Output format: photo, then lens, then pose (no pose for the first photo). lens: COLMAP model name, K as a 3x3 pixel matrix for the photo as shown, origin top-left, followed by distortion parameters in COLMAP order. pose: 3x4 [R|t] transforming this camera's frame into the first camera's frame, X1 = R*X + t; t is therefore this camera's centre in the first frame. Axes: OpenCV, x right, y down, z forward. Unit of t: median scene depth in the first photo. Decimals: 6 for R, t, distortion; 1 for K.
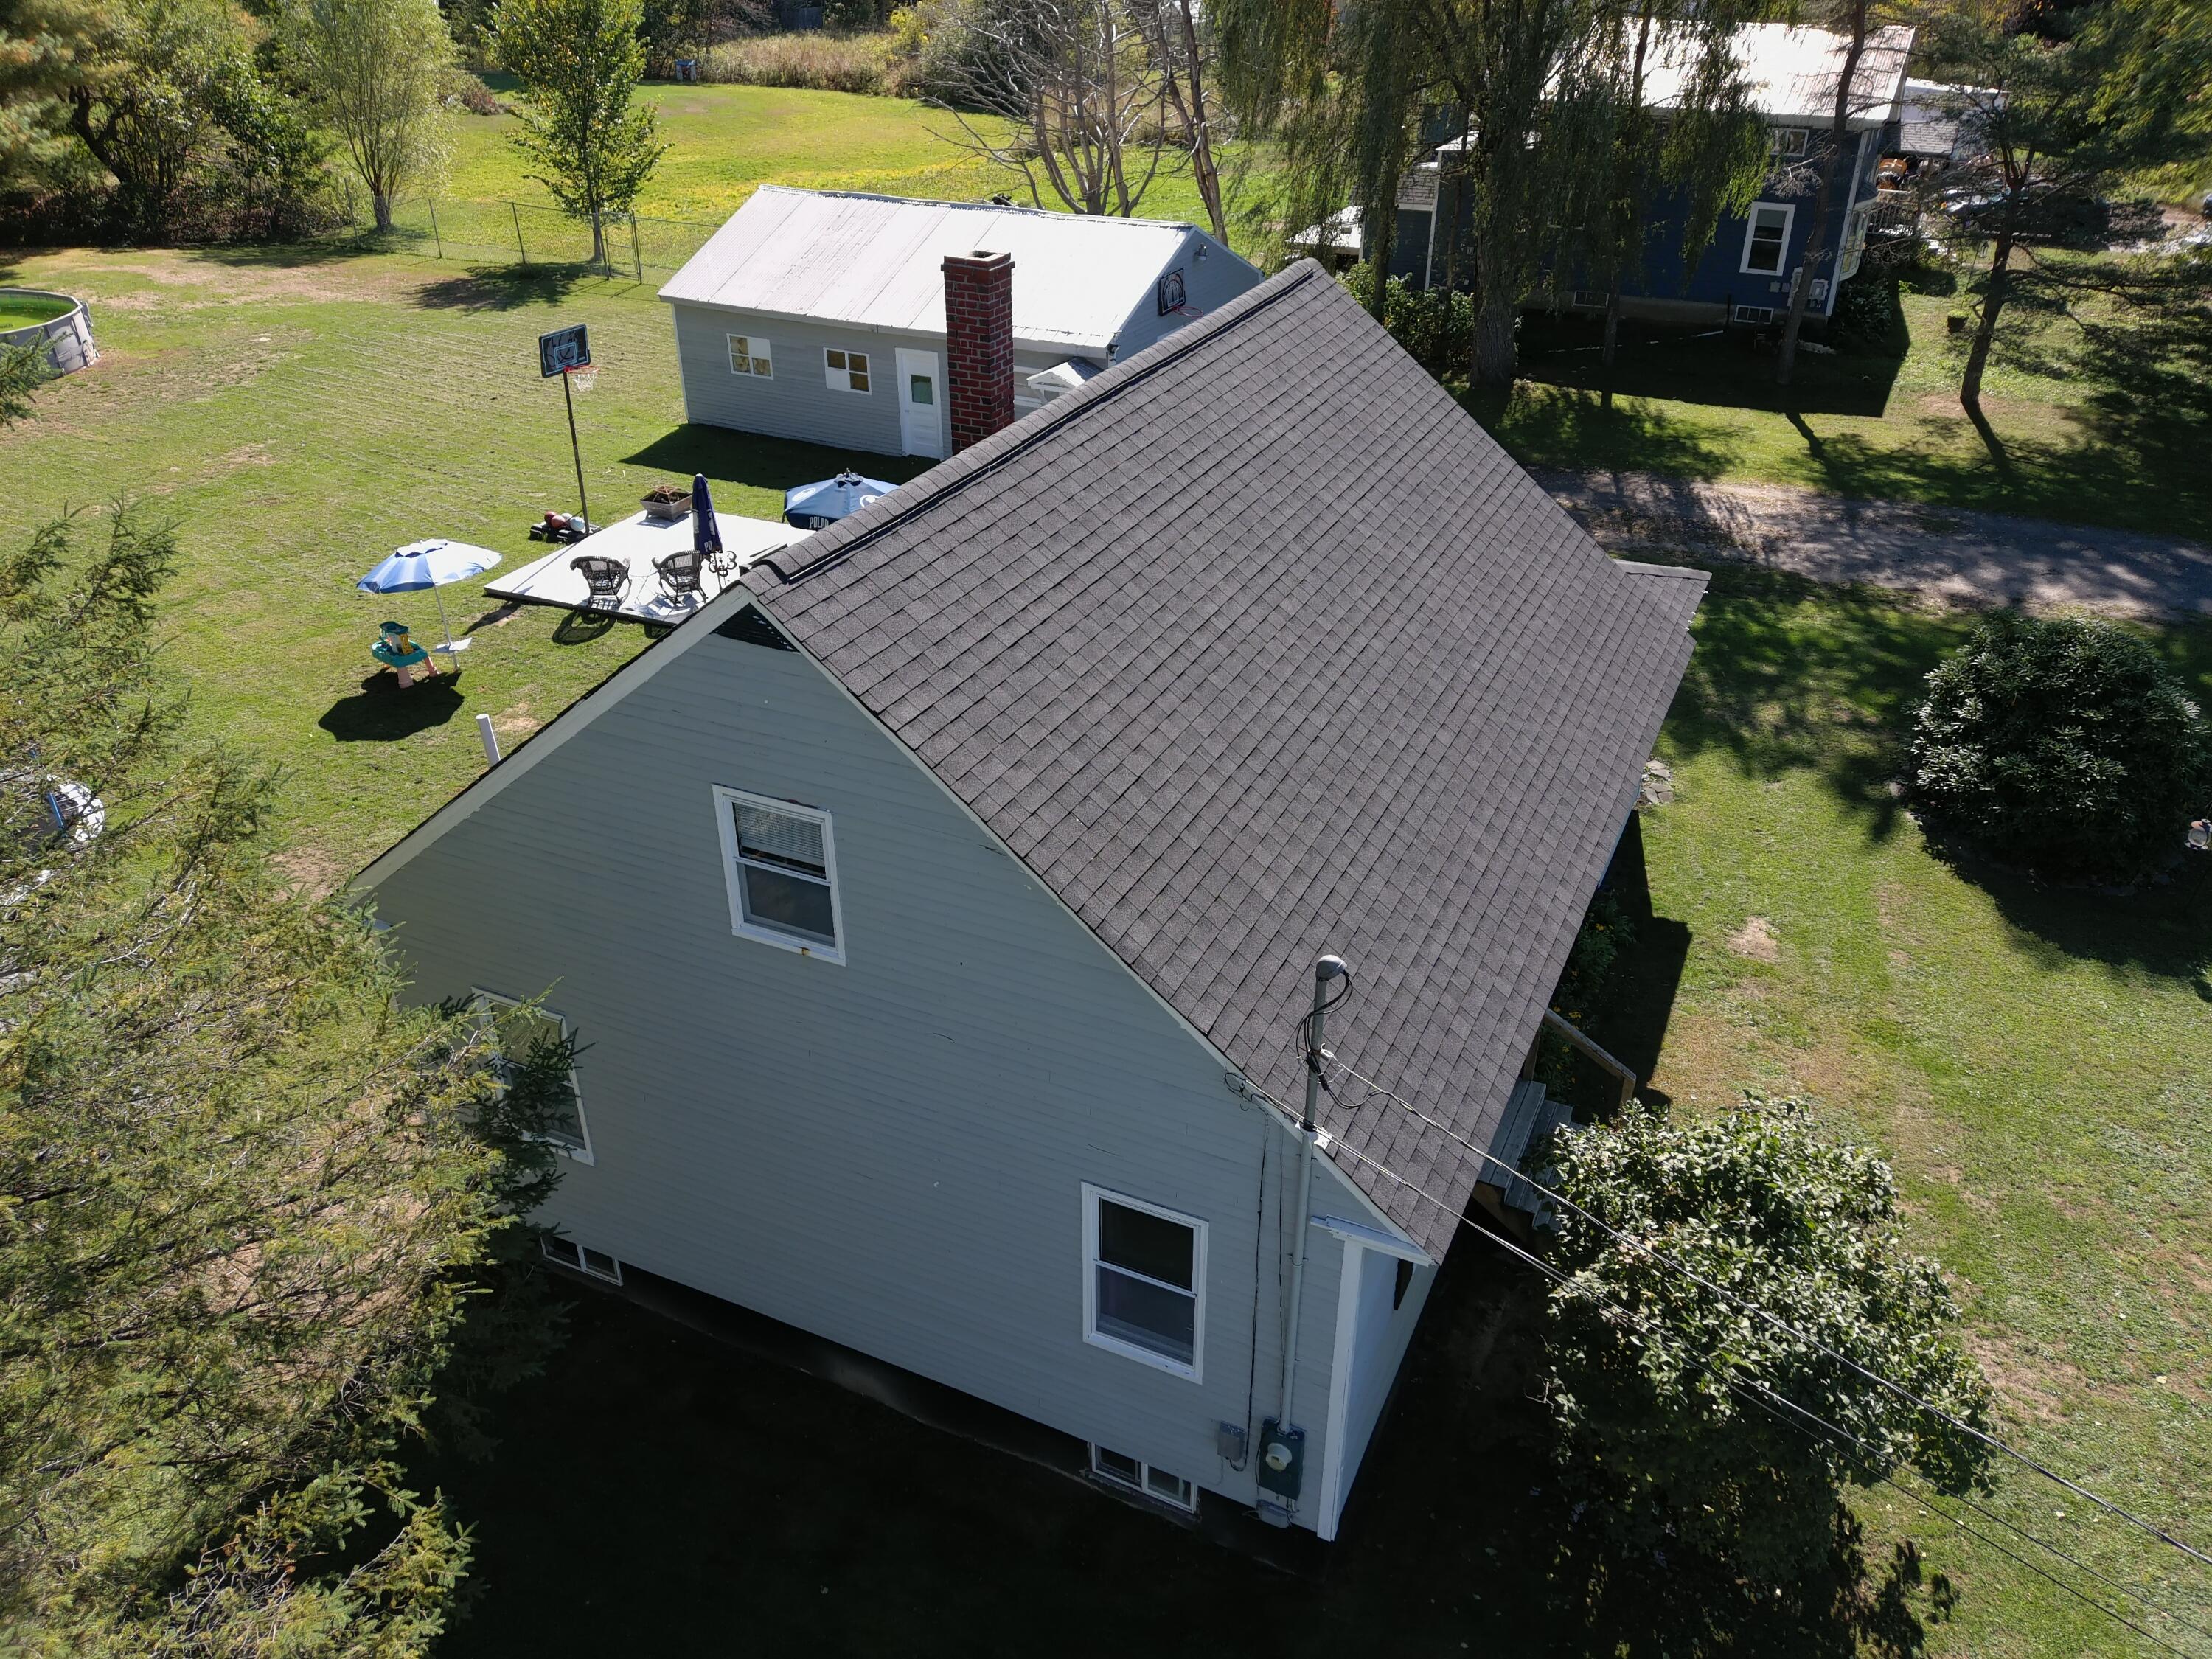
lens RADIAL K [[1647.6, 0, 1089.1], [0, 1647.6, 834.5], [0, 0, 1]] dist [0.068752, -0.081309]
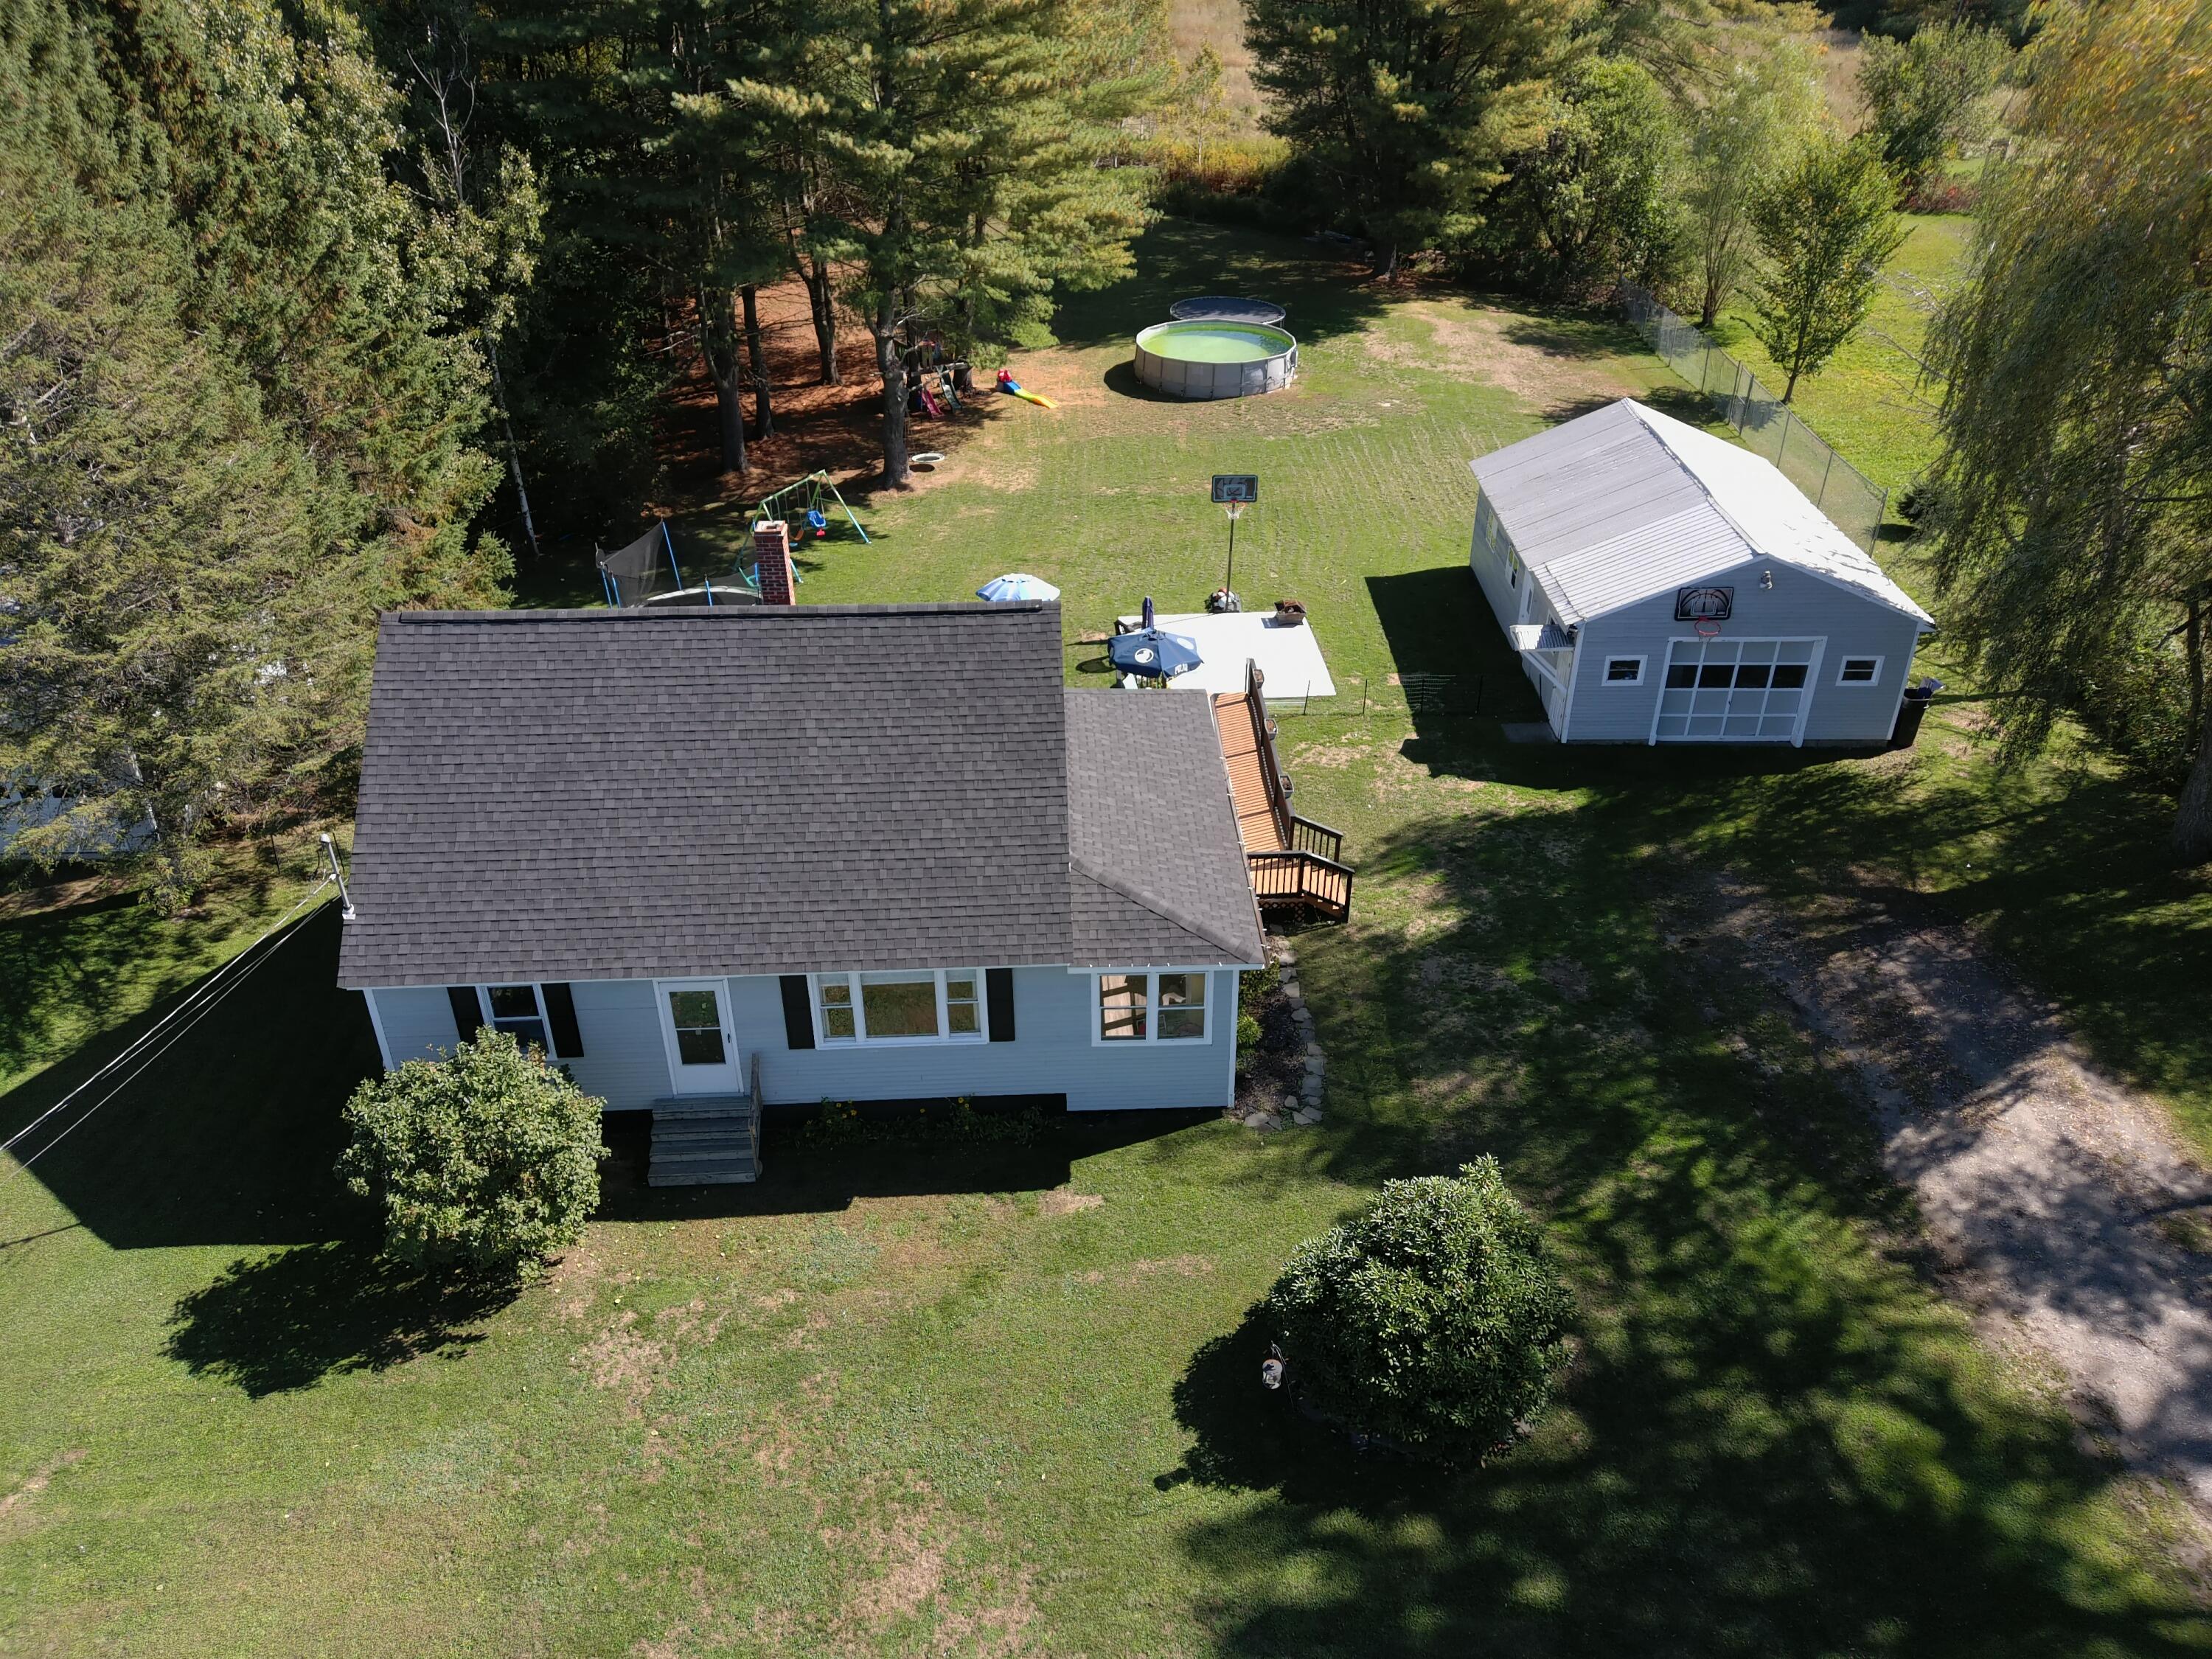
lens RADIAL K [[1647.6, 0, 1099.6], [0, 1647.6, 844.3], [0, 0, 1]] dist [0.068752, -0.081309]
pose [[0.471420, 0.462741, -0.750755, 0.671711], [-0.437107, 0.861965, 0.256815, -0.275752], [0.765964, 0.207092, 0.608615, 0.094261]]
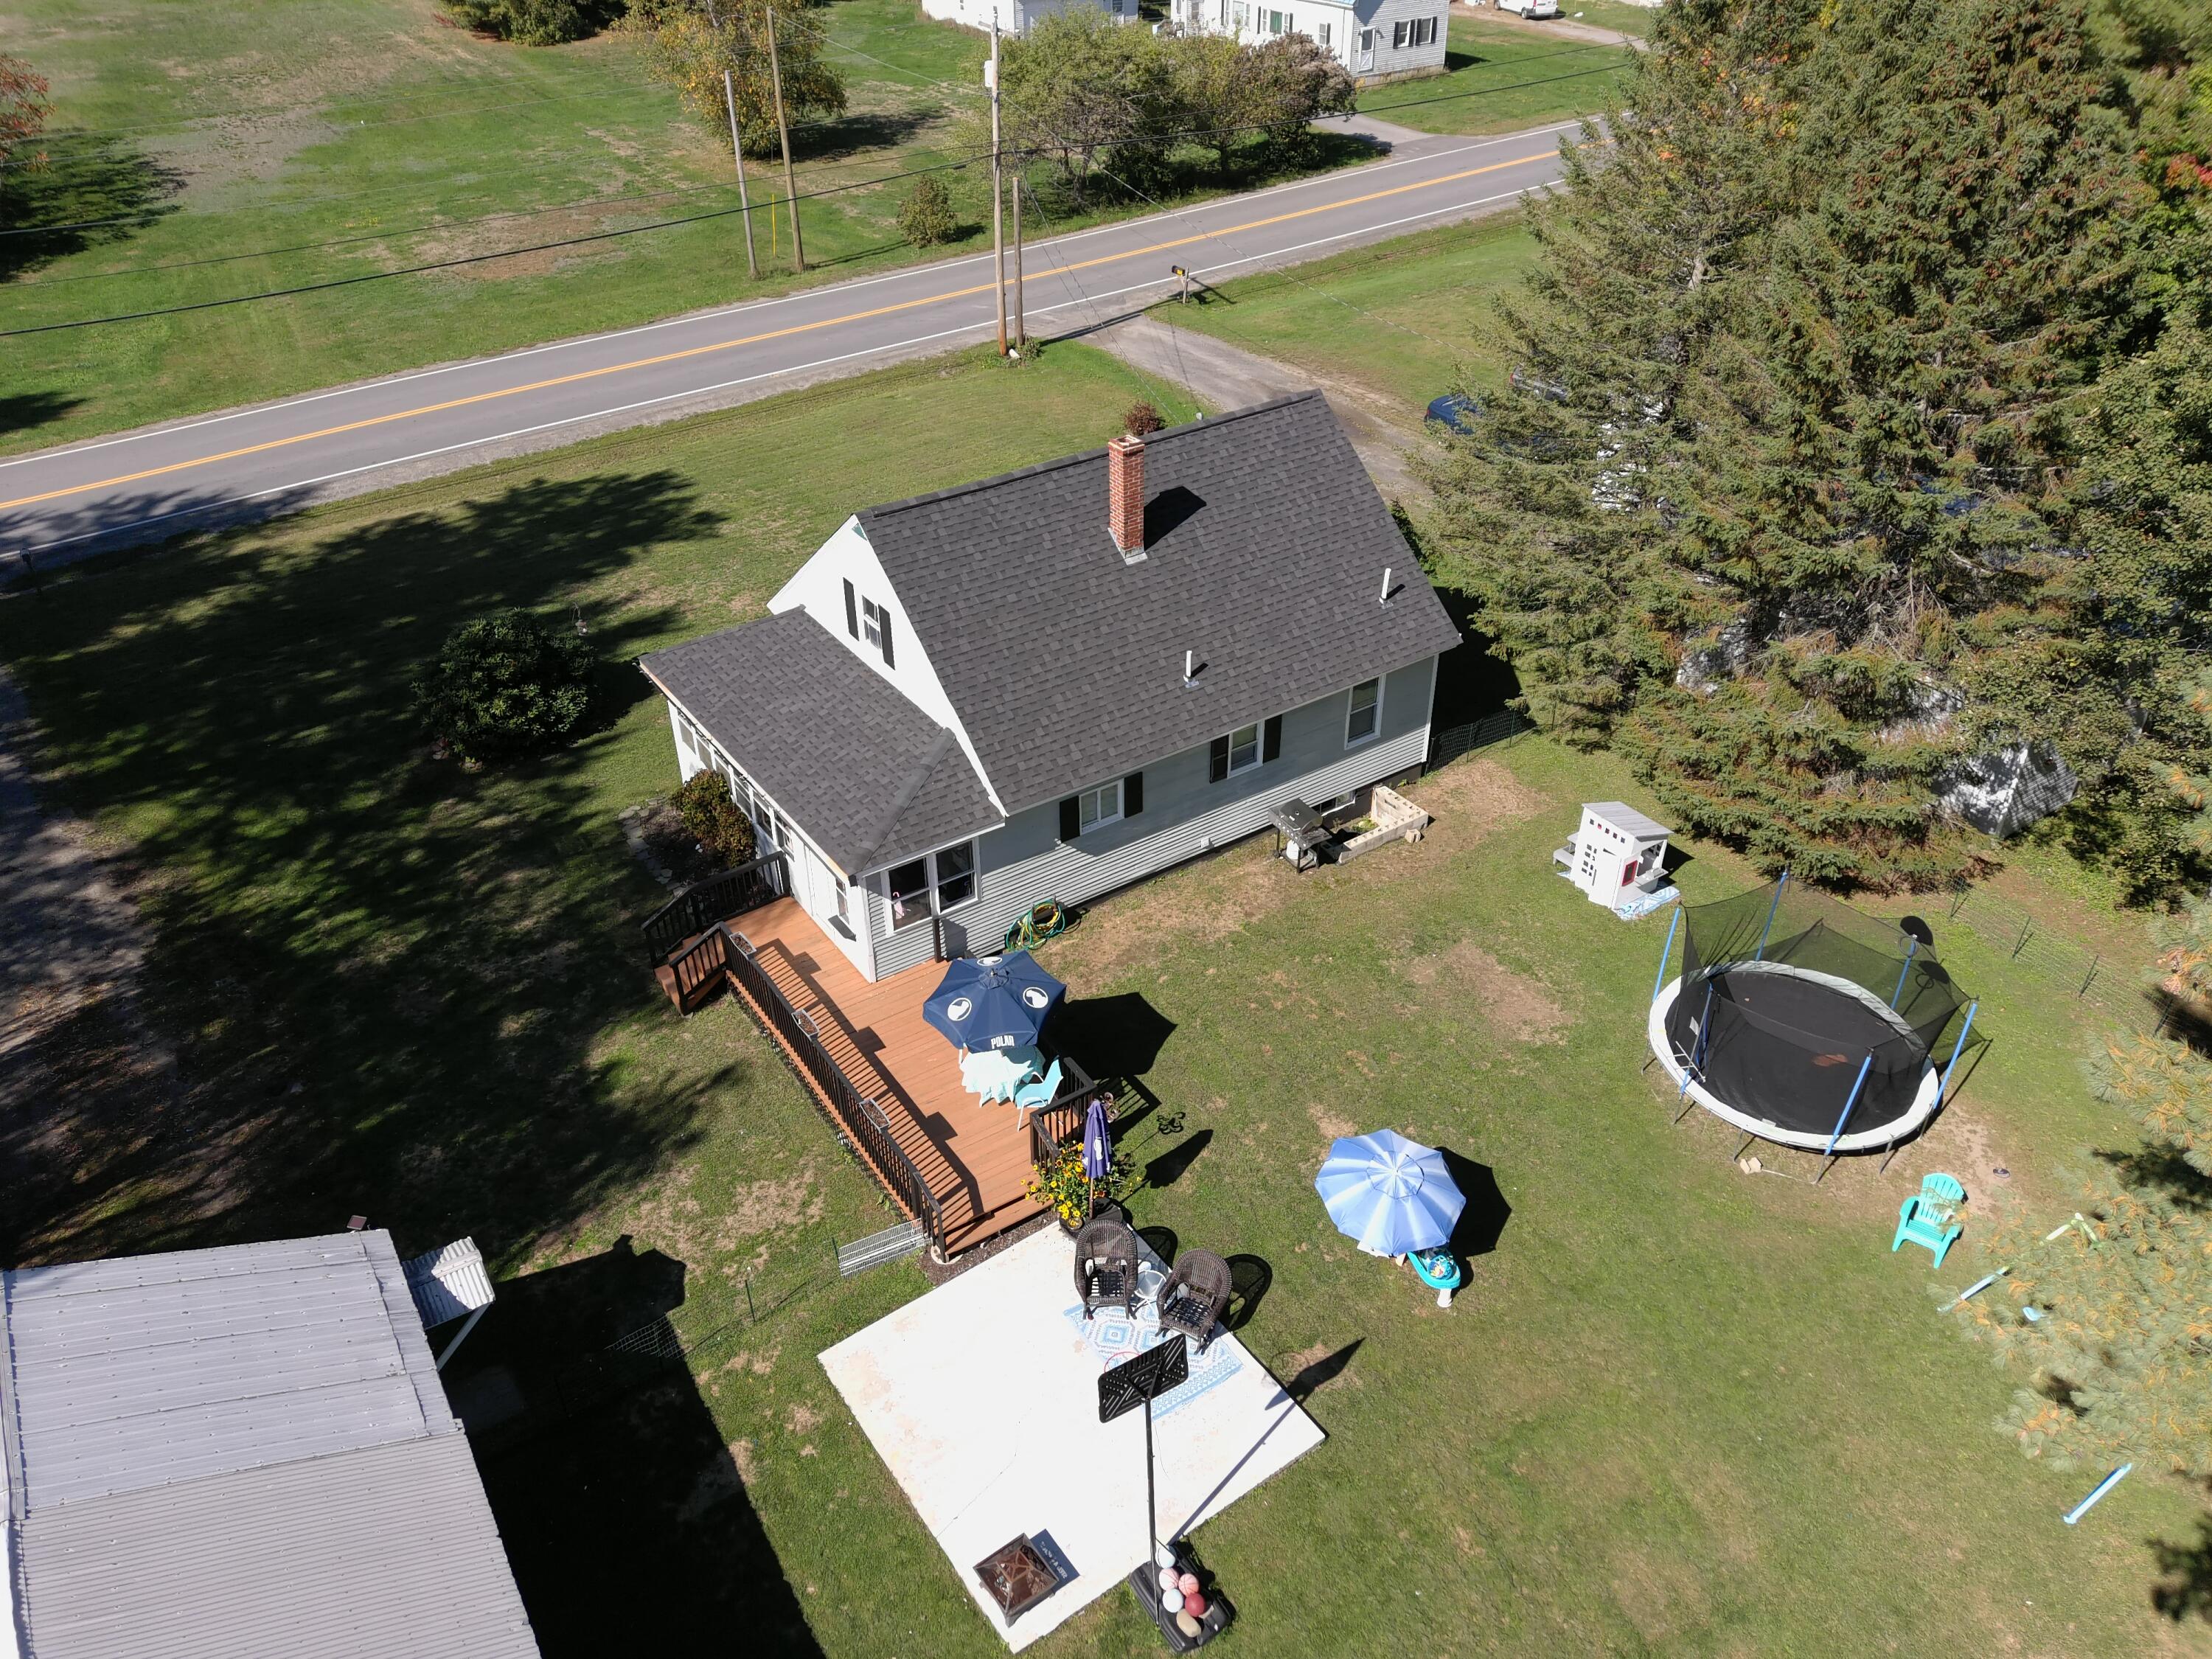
lens RADIAL K [[1647.6, 0, 1119.0], [0, 1647.6, 846.0], [0, 0, 1]] dist [0.068752, -0.081309]
pose [[-0.867007, -0.278896, 0.412937, -0.410811], [0.256818, 0.460055, 0.849938, -0.742906], [-0.427017, 0.842951, -0.327245, 0.841170]]
